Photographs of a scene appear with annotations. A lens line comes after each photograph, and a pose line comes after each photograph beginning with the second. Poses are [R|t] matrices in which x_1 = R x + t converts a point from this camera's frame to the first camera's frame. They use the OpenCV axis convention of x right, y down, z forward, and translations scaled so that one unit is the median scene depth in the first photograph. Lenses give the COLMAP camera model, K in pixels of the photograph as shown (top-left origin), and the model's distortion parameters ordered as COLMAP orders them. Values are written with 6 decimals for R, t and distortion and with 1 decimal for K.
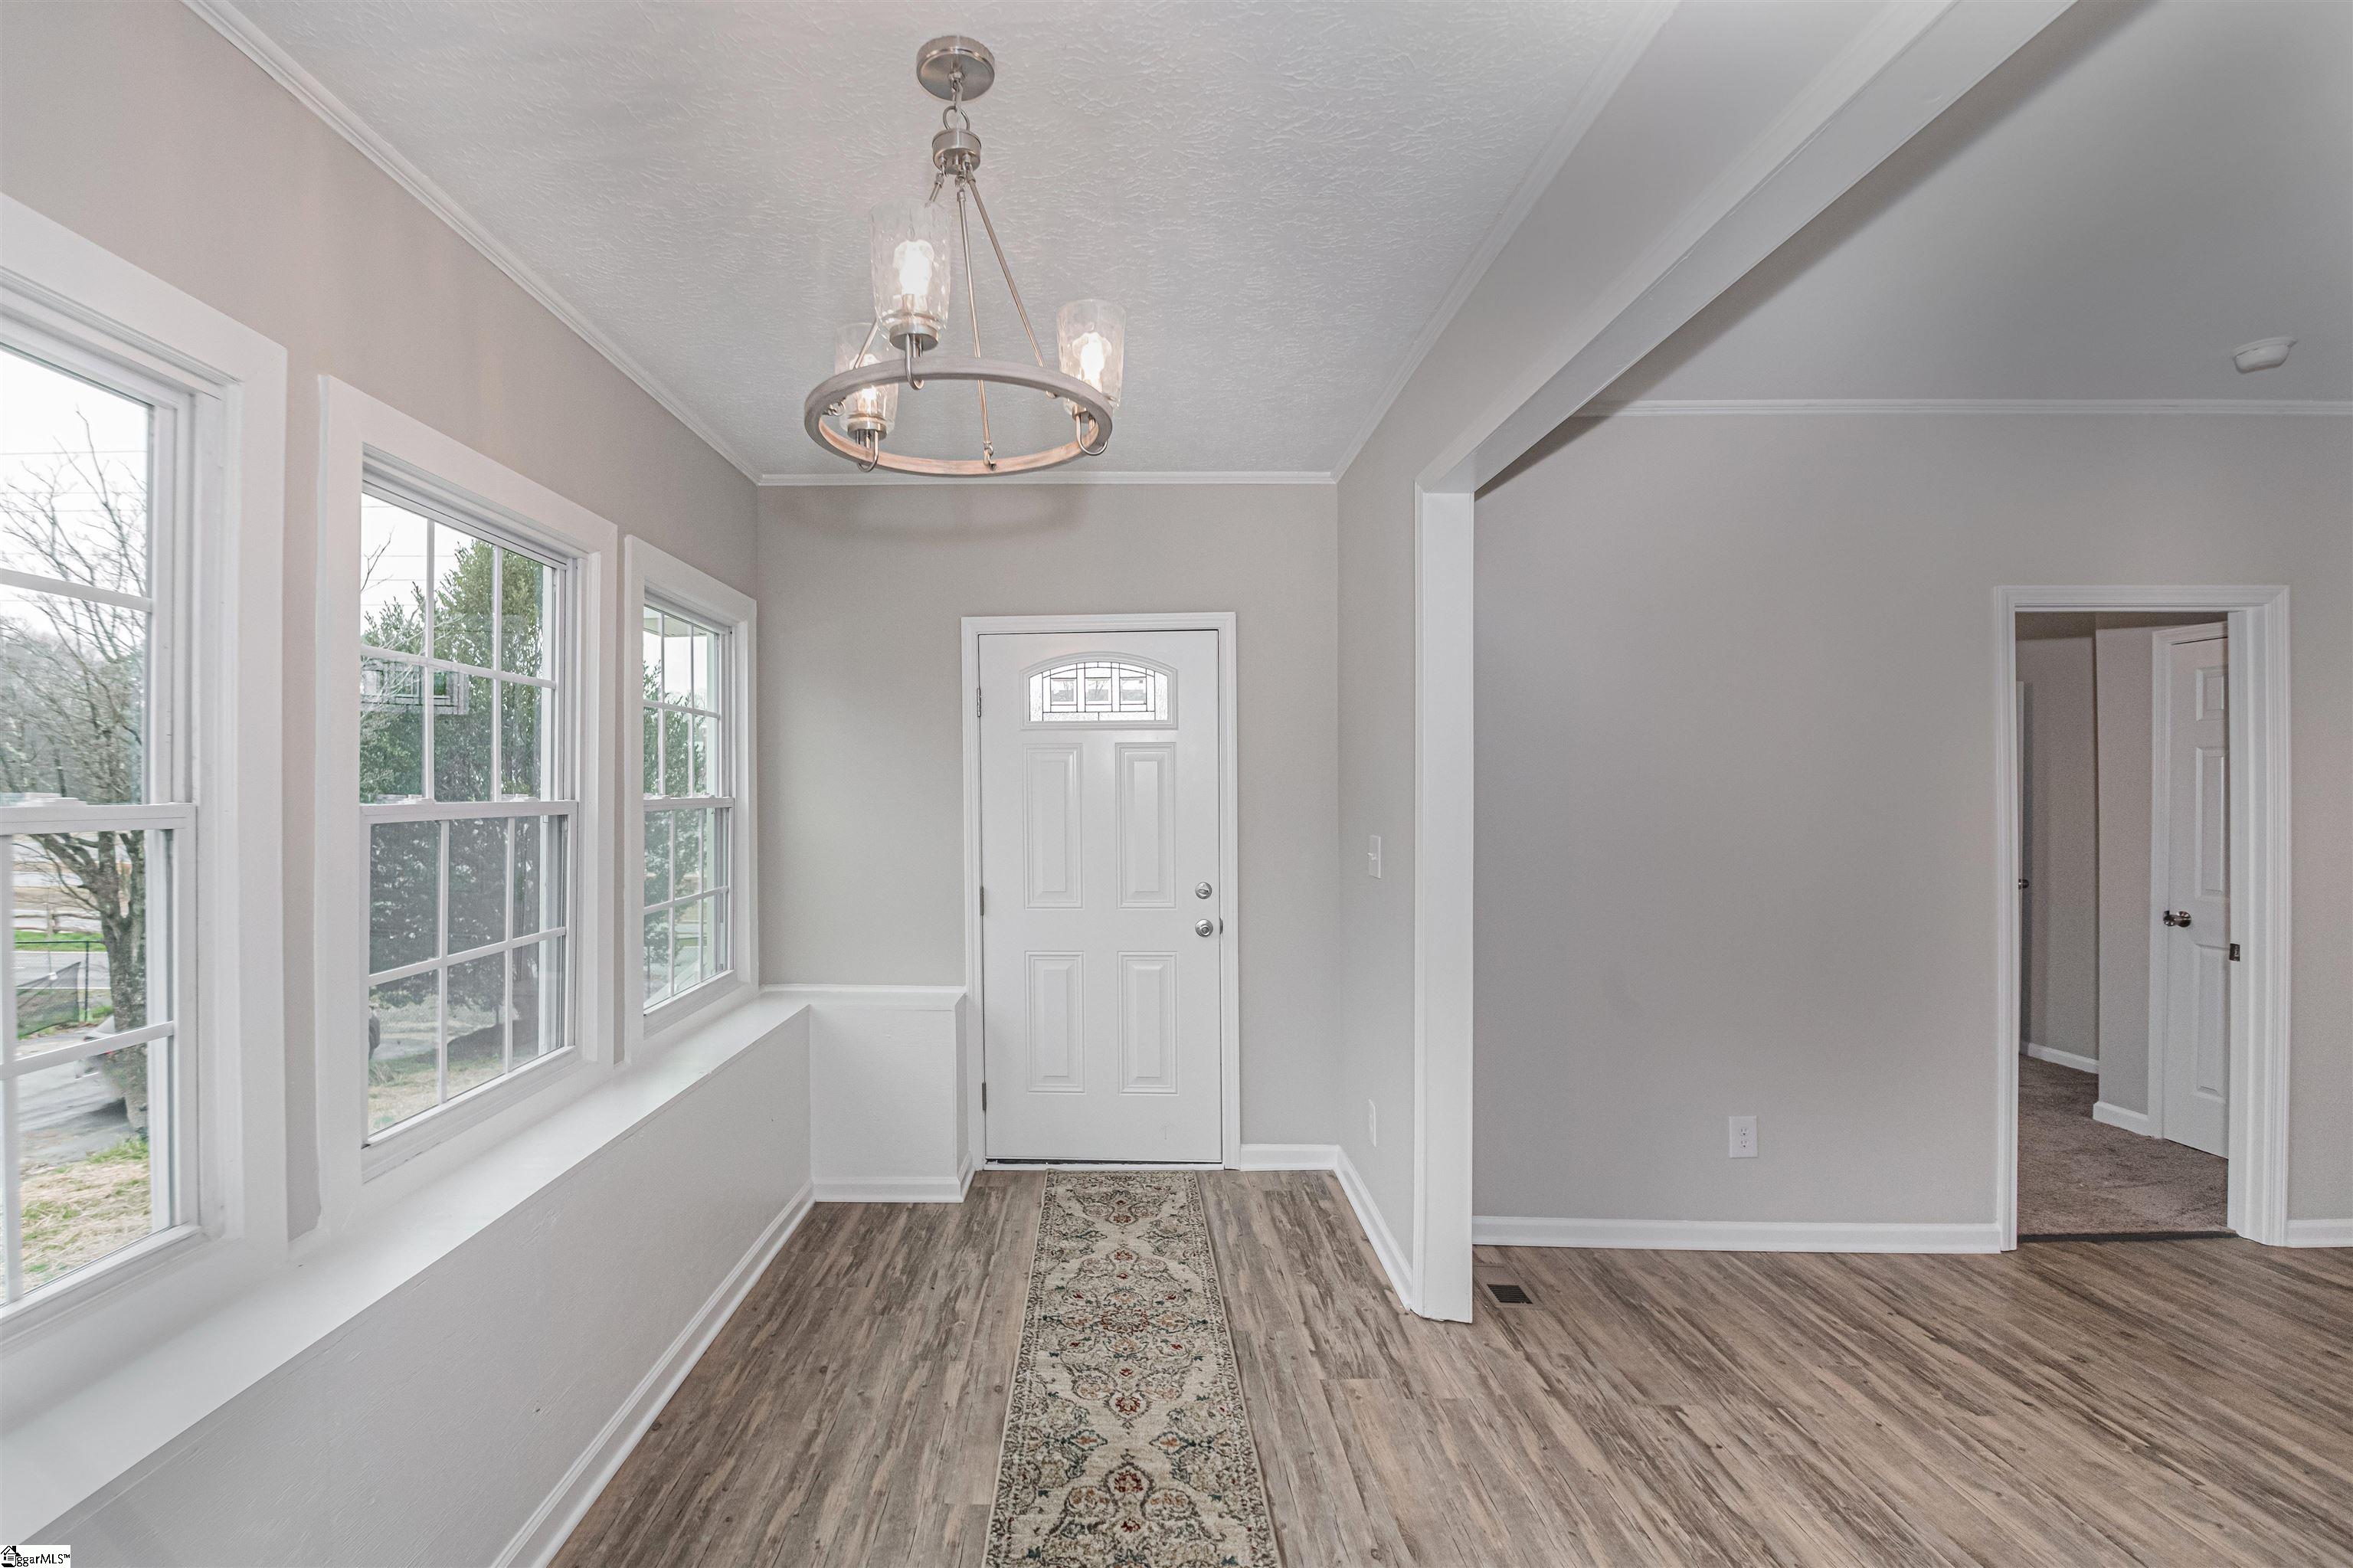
lens RADIAL K [[1073.7, 0, 1093.2], [0, 1073.7, 812.2], [0, 0, 1]] dist [-0.019833, -0.004998]
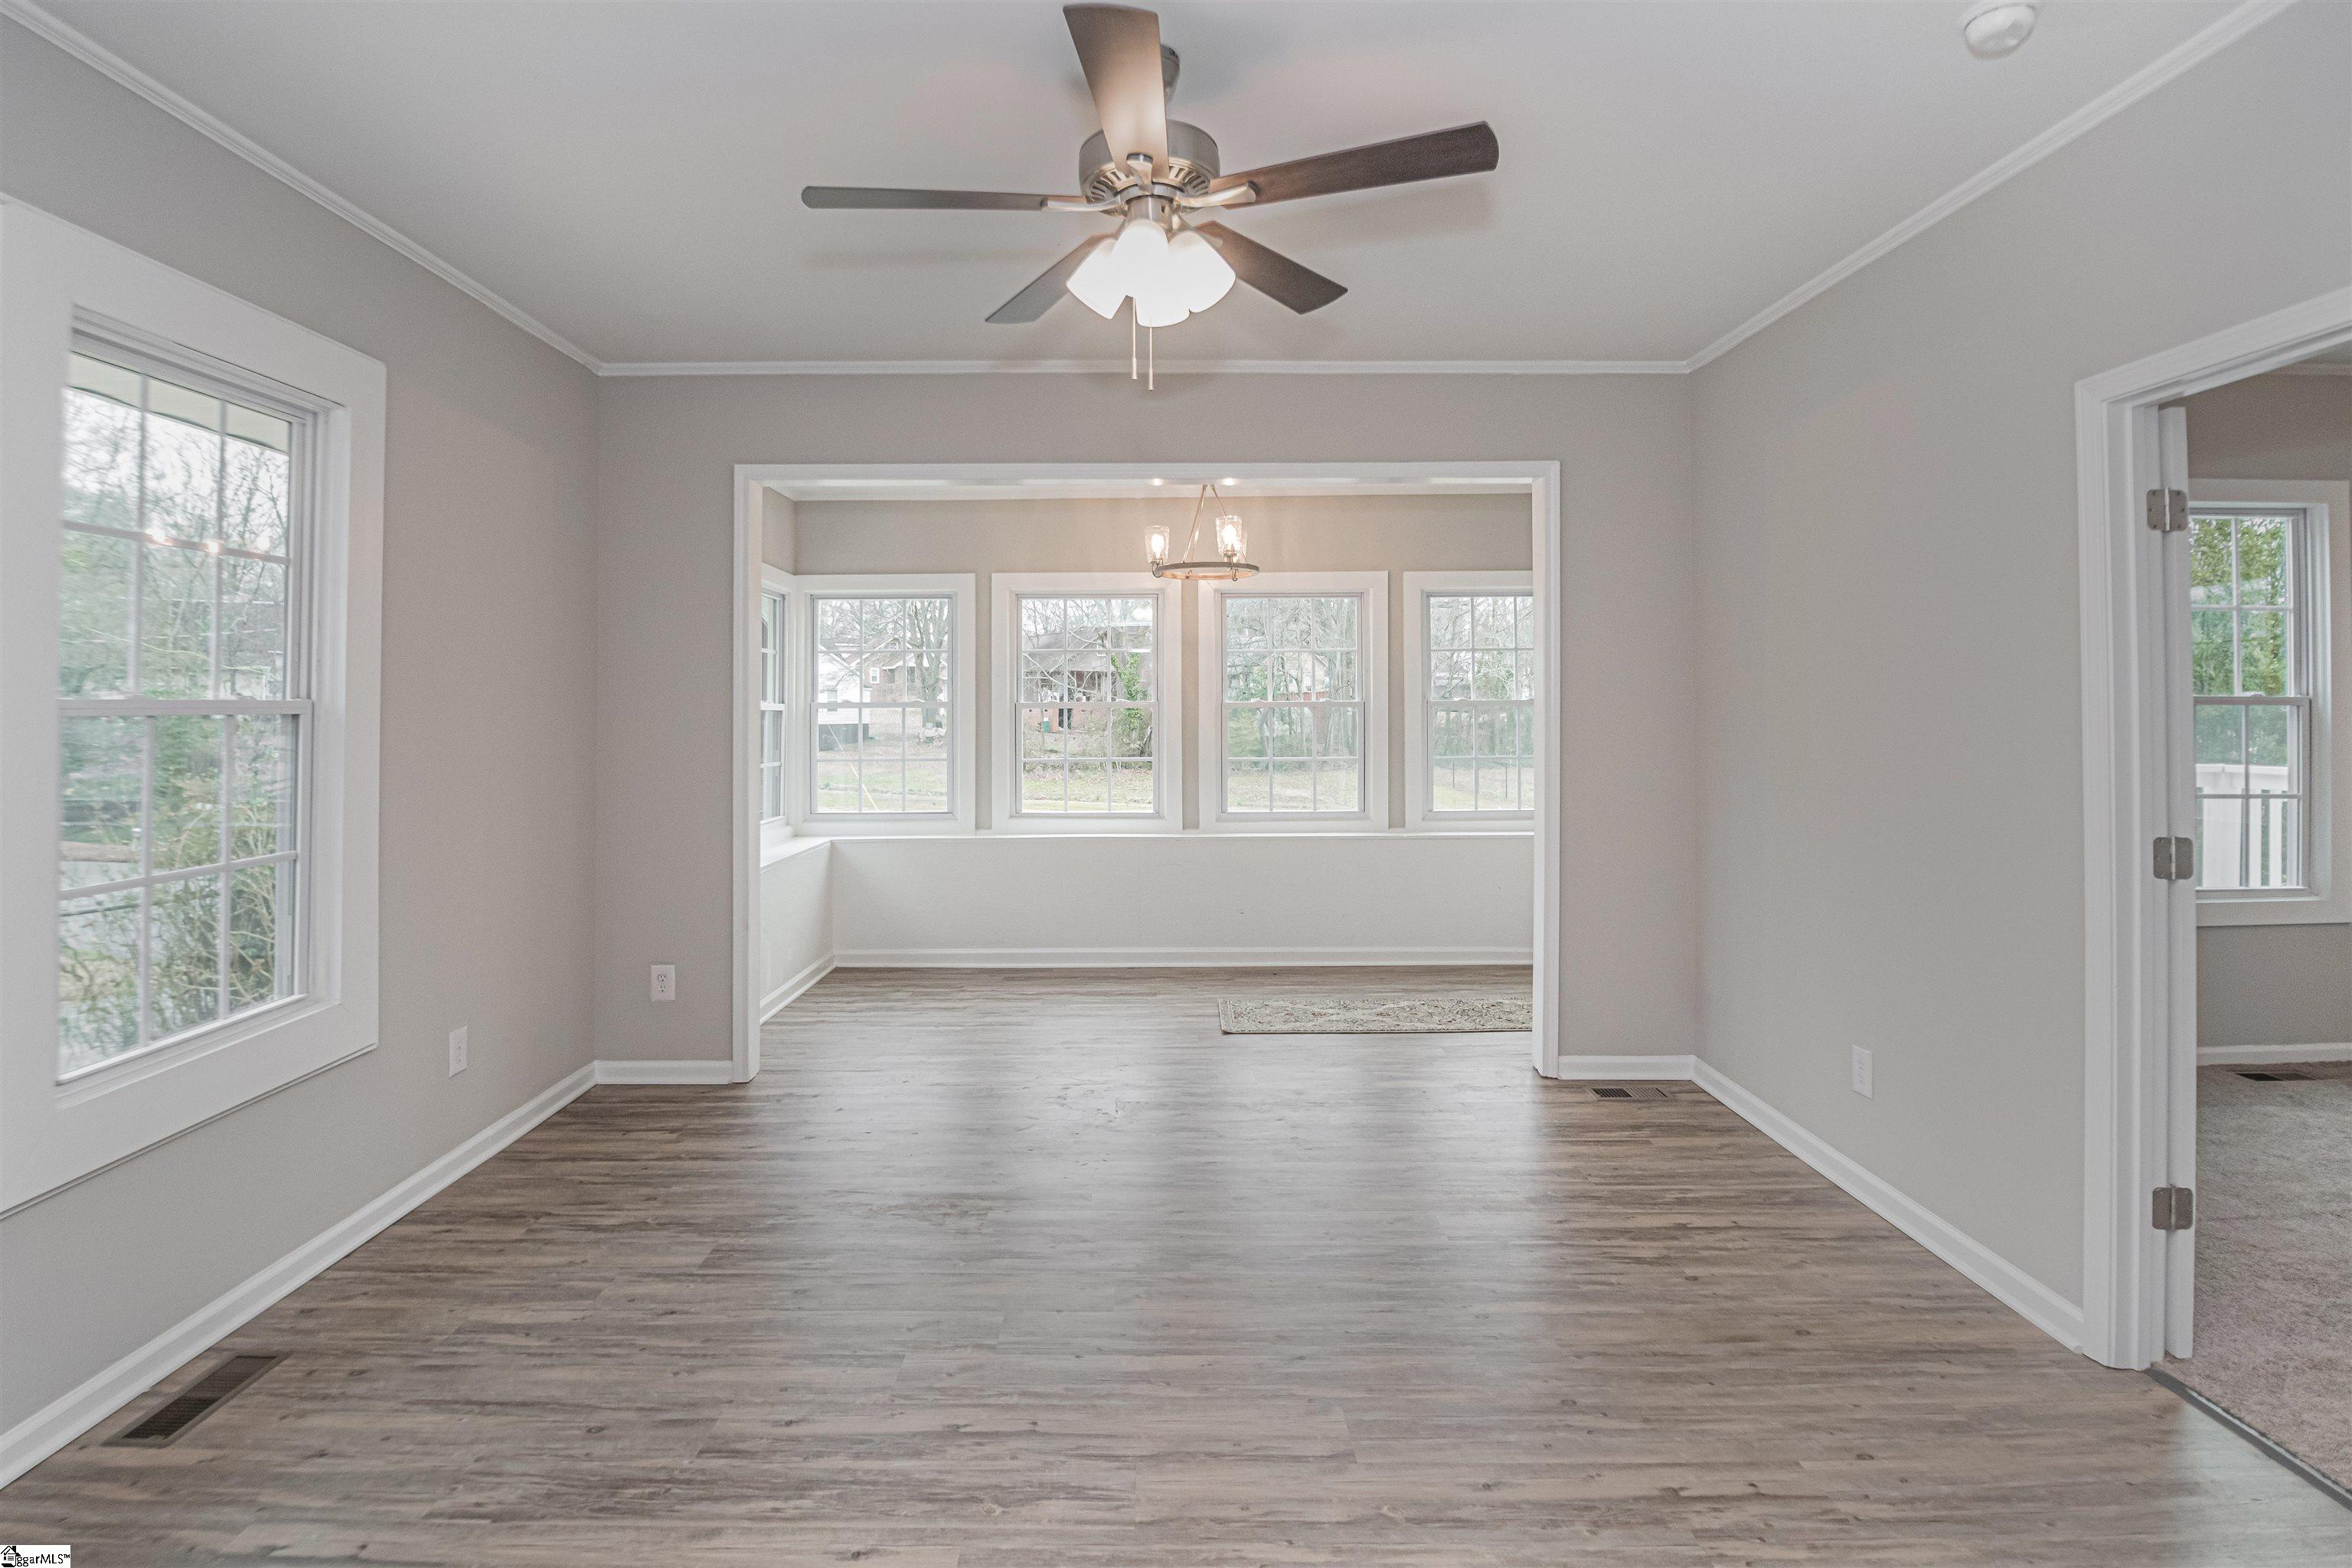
lens RADIAL K [[1190.7, 0, 1154.1], [0, 1190.7, 710.2], [0, 0, 1]] dist [-0.022184, -0.003812]
pose [[0.037315, -0.001795, -0.999302, 1.661099], [-0.018694, 0.999822, -0.002494, 0.020591], [0.999129, 0.018774, 0.037275, 0.388348]]
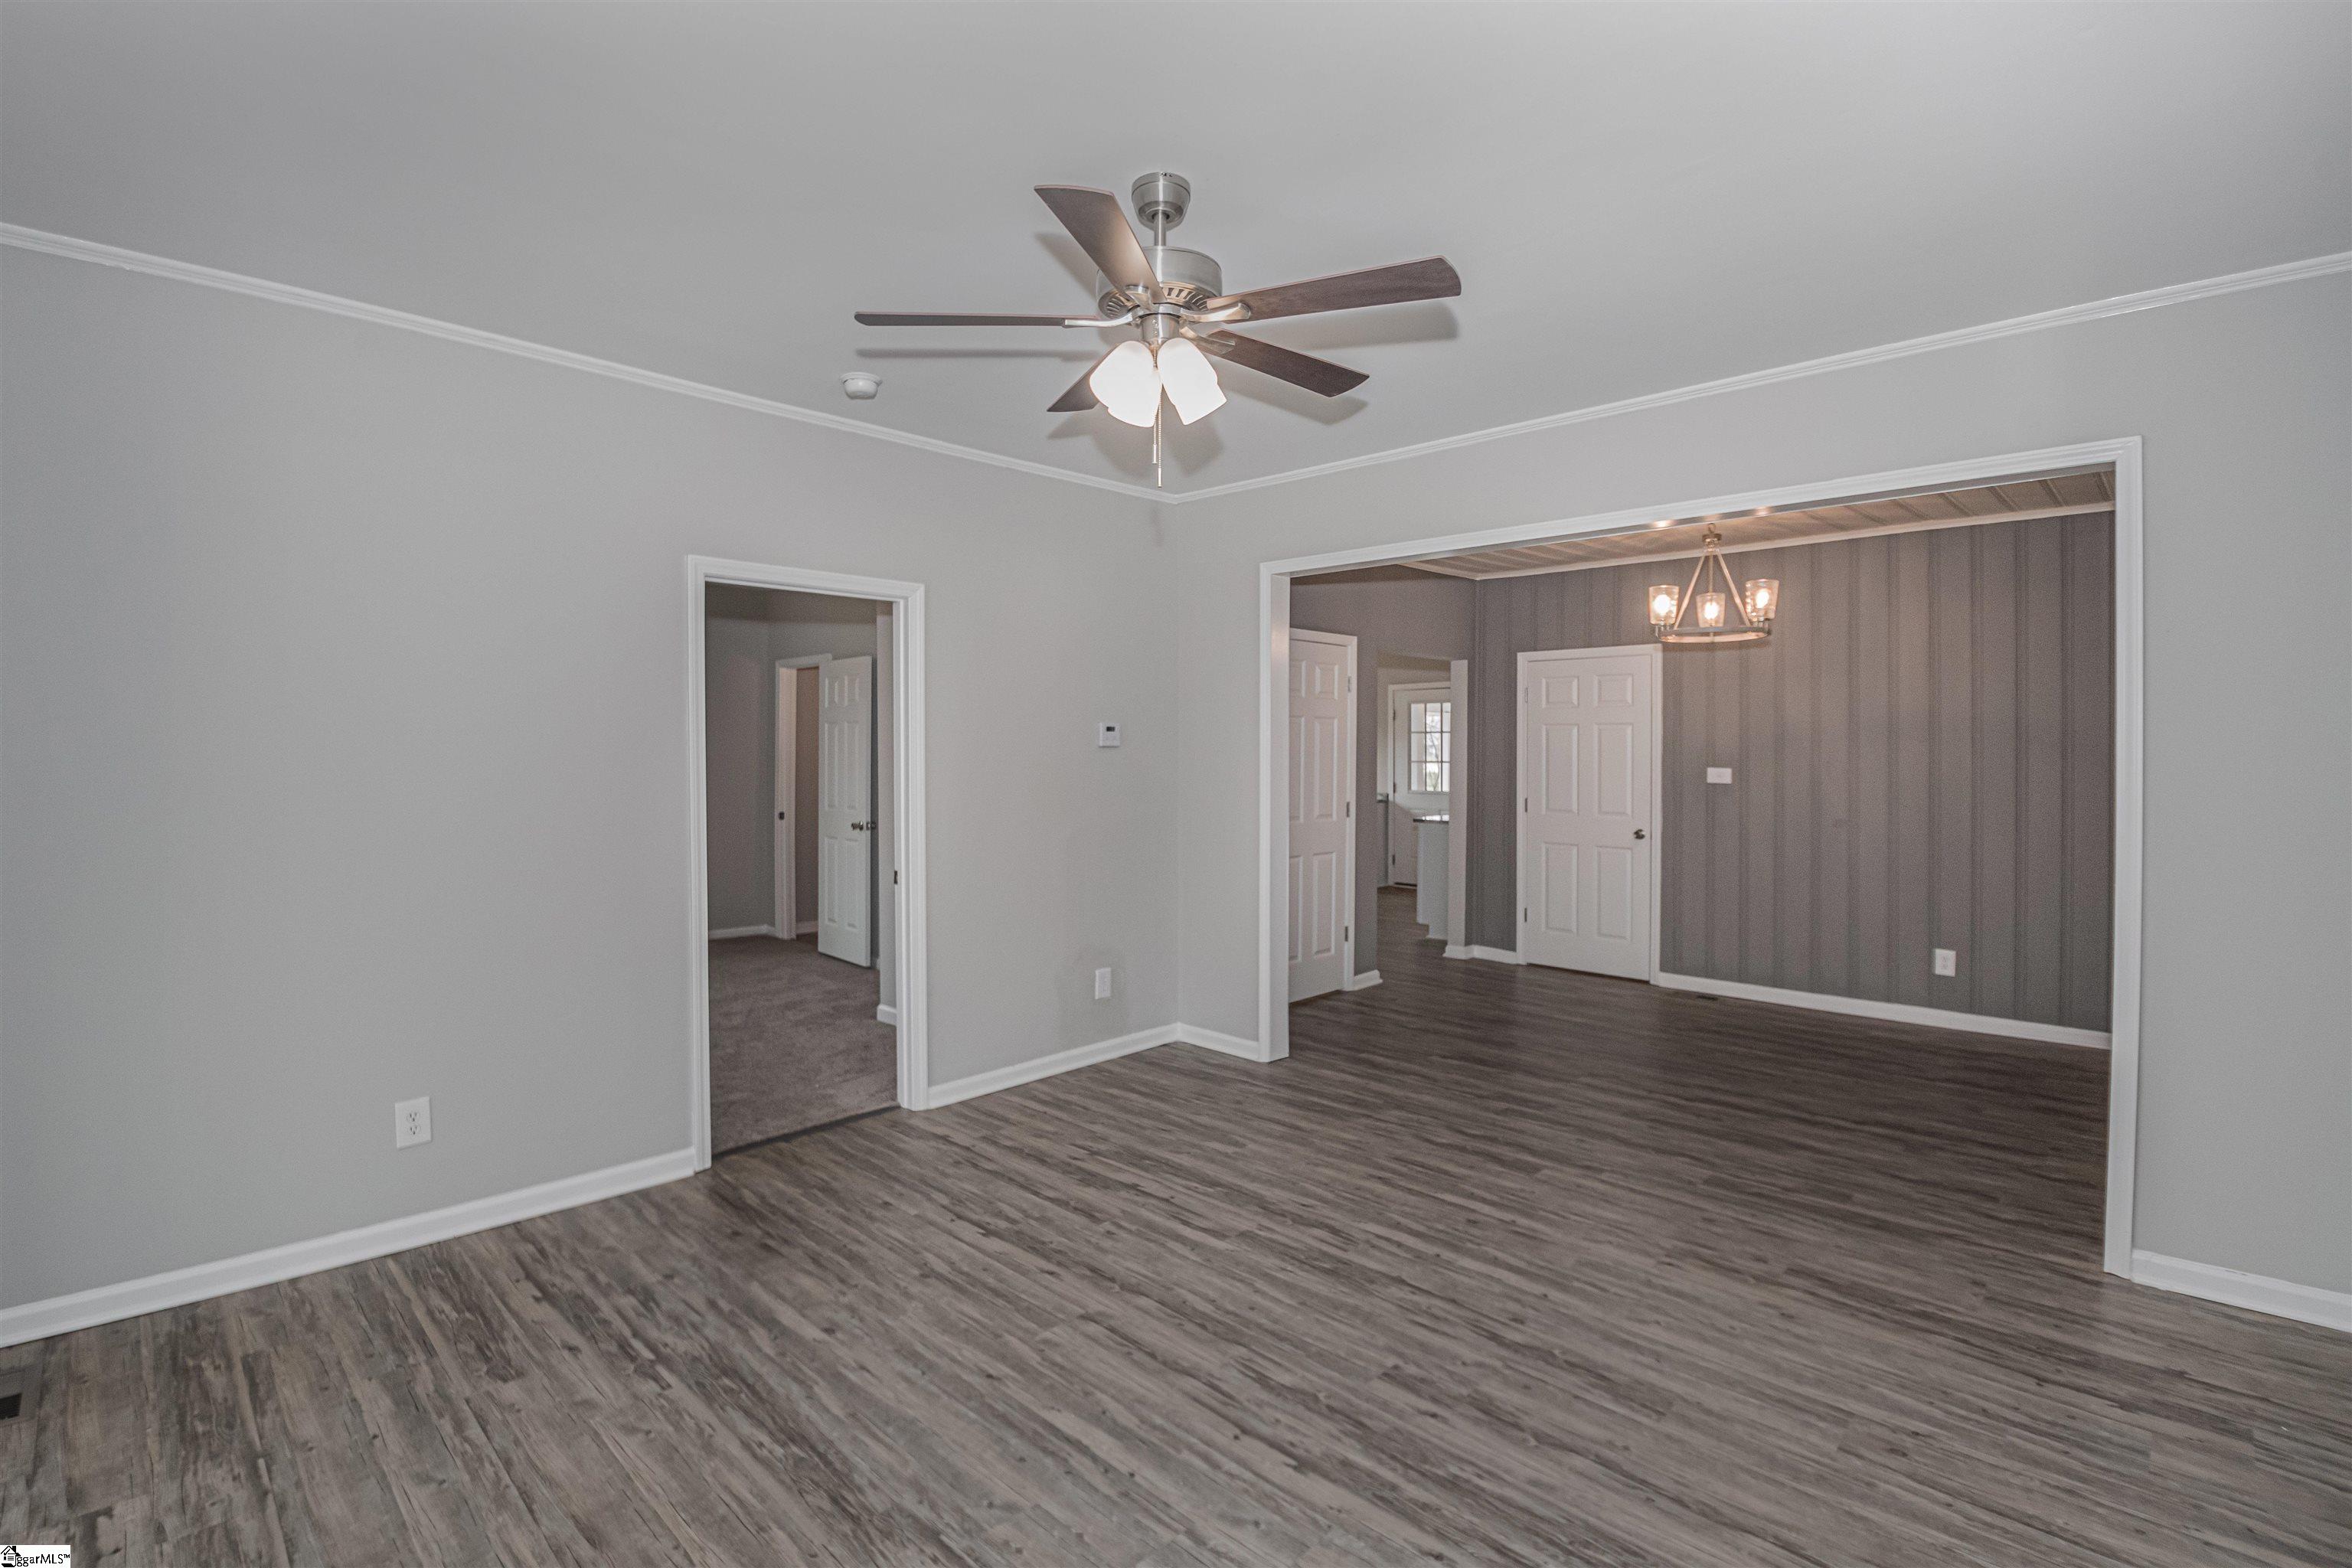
lens RADIAL K [[1073.2, 0, 1129.9], [0, 1073.2, 741.7], [0, 0, 1]] dist [-0.019833, -0.004998]
pose [[0.689304, 0.003915, 0.724461, 0.401983], [0.014092, 0.999724, -0.018811, 0.004756], [-0.724335, 0.023175, 0.689059, -0.086534]]
